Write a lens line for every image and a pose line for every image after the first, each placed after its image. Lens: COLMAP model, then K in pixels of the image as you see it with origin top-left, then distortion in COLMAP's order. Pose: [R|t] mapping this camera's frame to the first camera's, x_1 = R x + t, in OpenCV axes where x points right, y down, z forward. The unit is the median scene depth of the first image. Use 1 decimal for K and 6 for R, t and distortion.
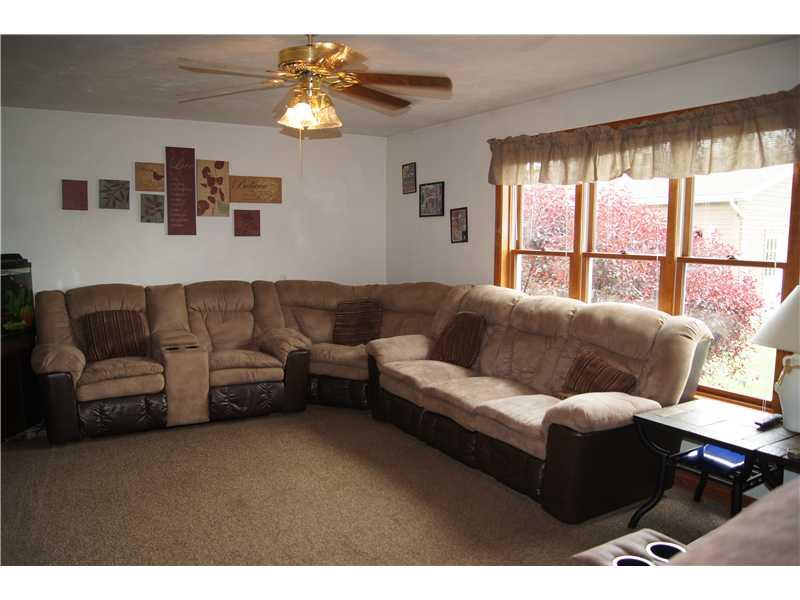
lens RADIAL K [[645.9, 0, 381.1], [0, 645.9, 301.0], [0, 0, 1]] dist [-0.064054, -0.002623]
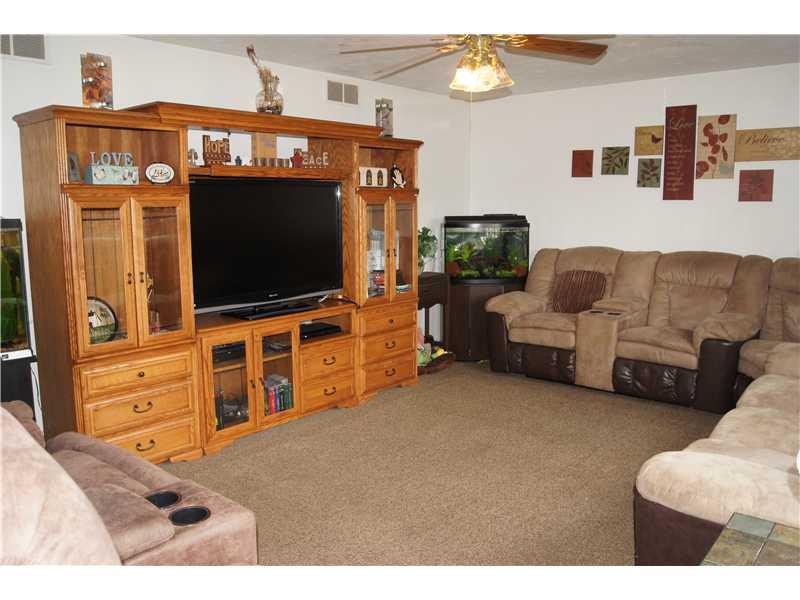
lens RADIAL K [[645.9, 0, 381.1], [0, 645.9, 301.0], [0, 0, 1]] dist [-0.064054, -0.002623]
pose [[0.318981, 0.134012, -0.938239, 0.453161], [-0.088415, 0.989843, 0.111324, -0.022527], [0.943628, 0.047444, 0.327590, 0.301257]]
